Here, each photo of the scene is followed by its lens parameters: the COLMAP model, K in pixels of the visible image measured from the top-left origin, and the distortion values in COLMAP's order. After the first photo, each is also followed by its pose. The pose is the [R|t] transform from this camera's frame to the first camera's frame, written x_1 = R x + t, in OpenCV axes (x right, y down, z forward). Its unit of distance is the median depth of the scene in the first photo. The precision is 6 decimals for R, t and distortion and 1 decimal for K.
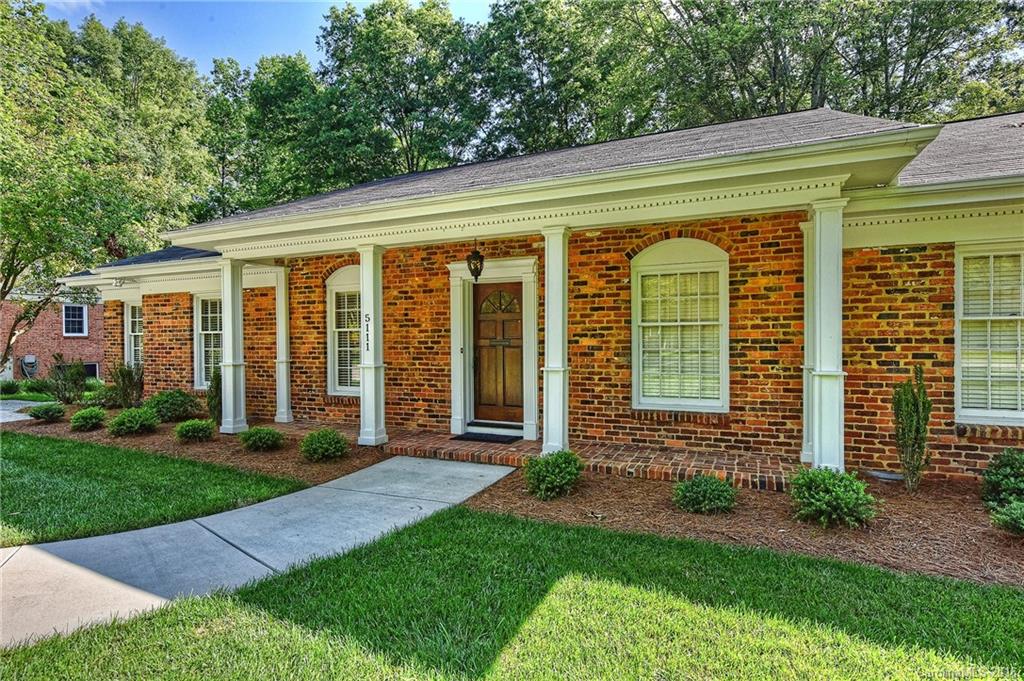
lens RADIAL K [[557.2, 0, 473.0], [0, 557.2, 328.3], [0, 0, 1]] dist [0.002392, 0.000119]
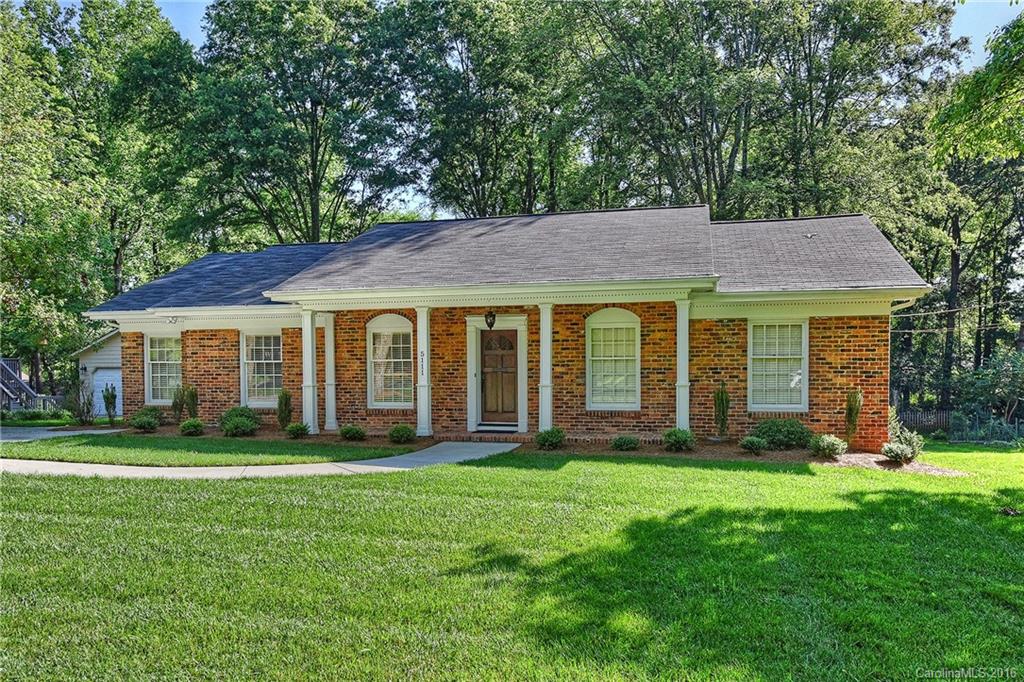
lens RADIAL K [[709.2, 0, 512.0], [0, 709.2, 341.0], [0, 0, 1]] dist [-0.000586, -0.000646]
pose [[0.977500, 0.008062, 0.210783, -0.361336], [-0.004878, 0.999866, -0.015619, -0.024729], [-0.210880, 0.014239, 0.977408, -0.976283]]
